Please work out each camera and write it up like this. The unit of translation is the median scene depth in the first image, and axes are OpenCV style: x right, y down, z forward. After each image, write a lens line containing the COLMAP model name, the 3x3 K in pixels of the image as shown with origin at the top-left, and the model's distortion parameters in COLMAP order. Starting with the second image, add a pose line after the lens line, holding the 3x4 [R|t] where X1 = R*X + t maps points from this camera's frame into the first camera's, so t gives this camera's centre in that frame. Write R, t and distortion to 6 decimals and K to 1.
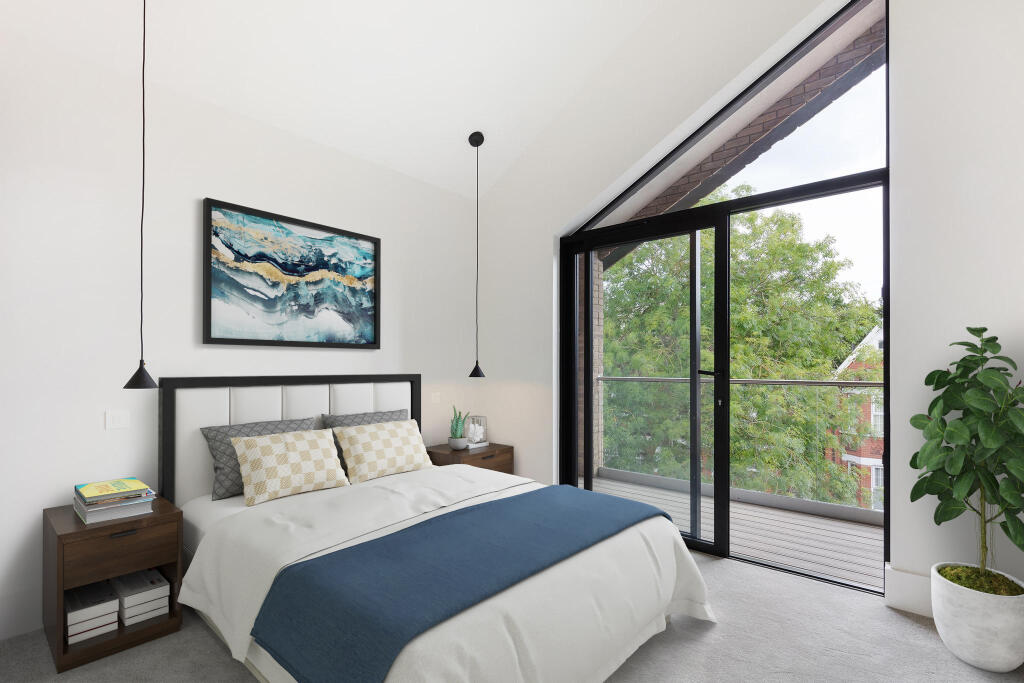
lens RADIAL K [[478.5, 0, 512.2], [0, 478.5, 363.4], [0, 0, 1]] dist [-0.000415, -0.000022]
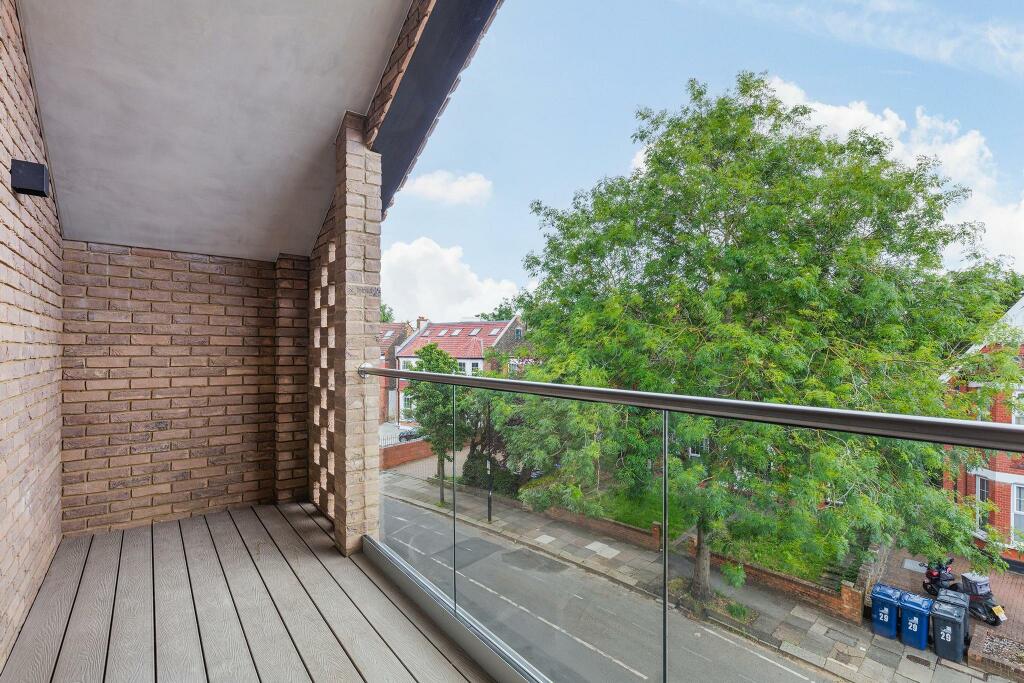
lens RADIAL K [[462.4, 0, 514.5], [0, 462.4, 363.5], [0, 0, 1]] dist [-0.000729, 0.000066]
pose [[0.981406, 0.004998, -0.191880, 0.206681], [0.001089, 0.999500, 0.031607, 0.003538], [0.191942, -0.031229, 0.980909, 0.243609]]
